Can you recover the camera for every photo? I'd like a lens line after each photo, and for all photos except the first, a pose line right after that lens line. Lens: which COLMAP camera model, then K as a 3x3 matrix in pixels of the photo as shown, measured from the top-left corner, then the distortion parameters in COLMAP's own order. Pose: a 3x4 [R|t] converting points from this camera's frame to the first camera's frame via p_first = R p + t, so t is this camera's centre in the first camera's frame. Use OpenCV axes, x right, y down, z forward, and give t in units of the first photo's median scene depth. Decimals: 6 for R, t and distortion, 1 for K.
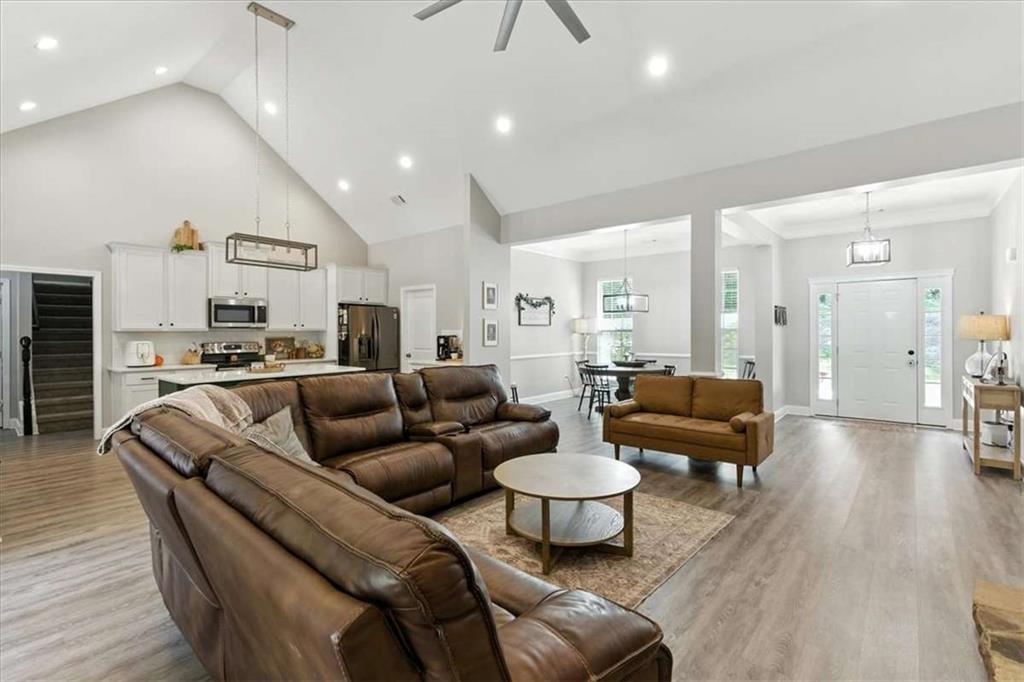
lens RADIAL K [[478.0, 0, 513.1], [0, 478.0, 332.5], [0, 0, 1]] dist [0.000569, 0.000499]
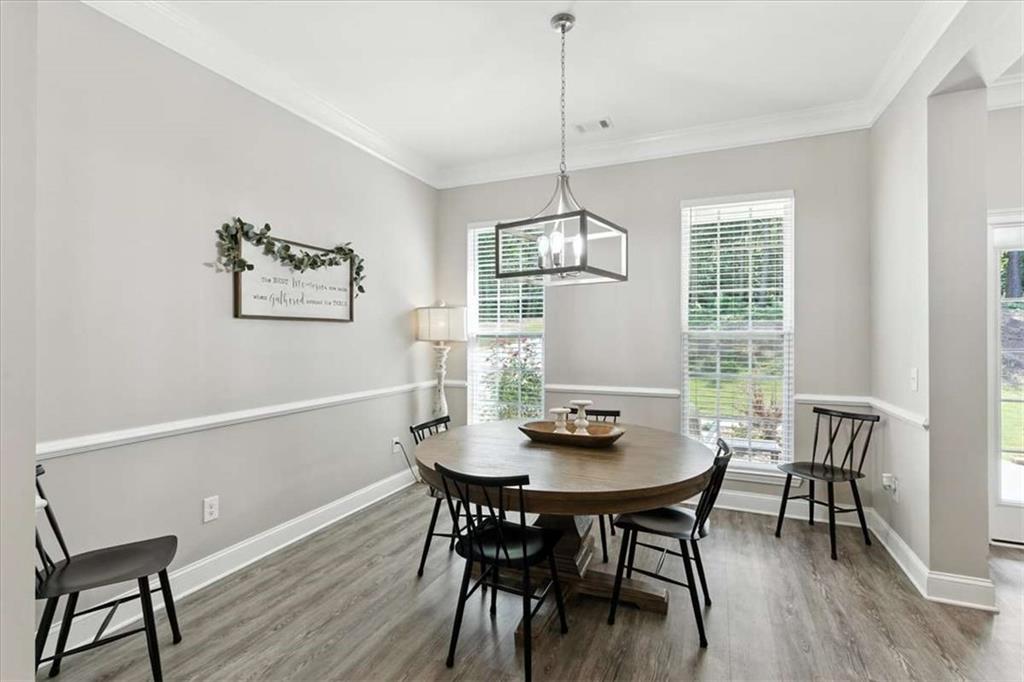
lens RADIAL K [[461.7, 0, 509.4], [0, 461.7, 338.4], [0, 0, 1]] dist [-0.000563, 0.000302]
pose [[0.959343, 0.001654, 0.282237, 0.095361], [-0.001829, 0.999998, 0.000357, -0.001250], [-0.282236, -0.000858, 0.959345, 0.602216]]
